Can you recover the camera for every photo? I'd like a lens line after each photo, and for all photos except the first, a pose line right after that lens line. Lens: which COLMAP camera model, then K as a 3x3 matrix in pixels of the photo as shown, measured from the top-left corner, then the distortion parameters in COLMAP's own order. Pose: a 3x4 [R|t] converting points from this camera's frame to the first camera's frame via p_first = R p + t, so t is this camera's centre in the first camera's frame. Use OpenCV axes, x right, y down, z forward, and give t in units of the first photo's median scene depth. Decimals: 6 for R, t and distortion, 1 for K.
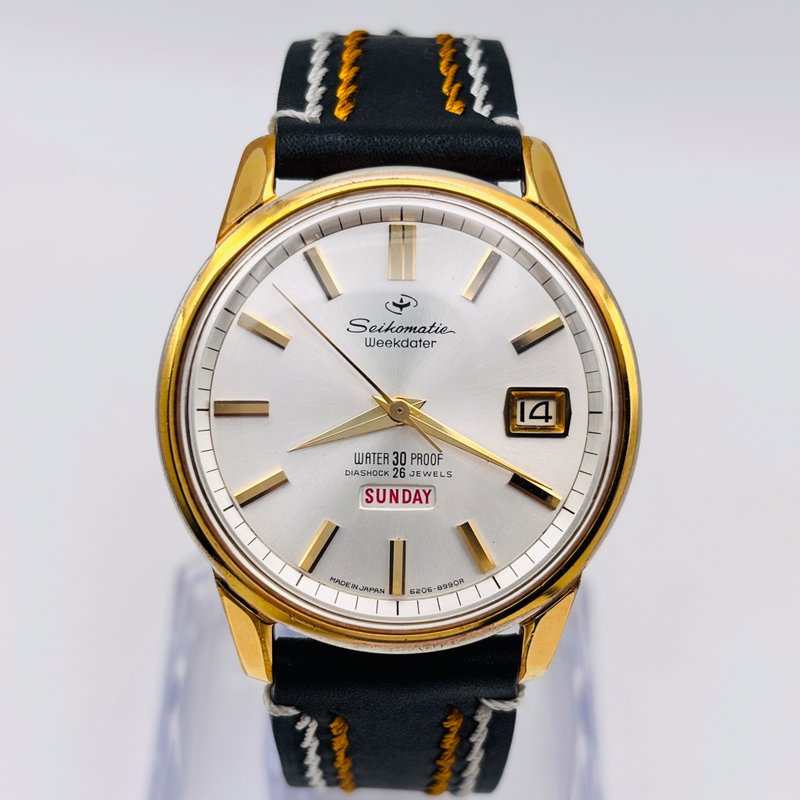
lens RADIAL K [[1592.5, 0, 400.0], [0, 1592.5, 400.0], [0, 0, 1]] dist [0.345106, 0.085666]
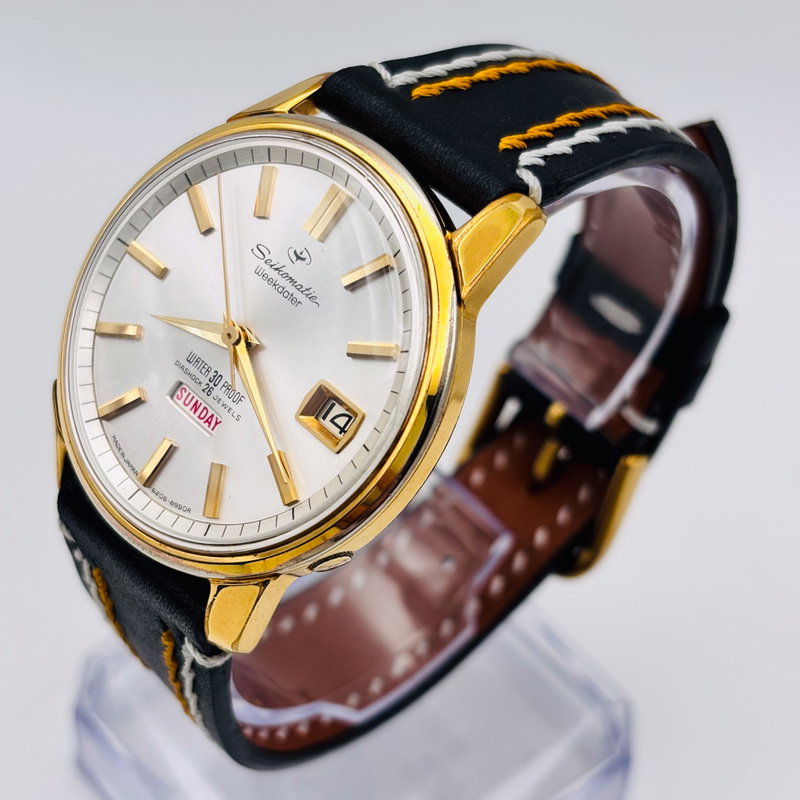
lens RADIAL K [[1572.0, 0, 380.7], [0, 1572.0, 399.8], [0, 0, 1]] dist [0.333901, -0.084908]
pose [[0.670741, 0.546190, -0.501780, 0.585713], [-0.567059, 0.813713, 0.127730, -0.141784], [0.478070, 0.198866, 0.855512, 0.177257]]
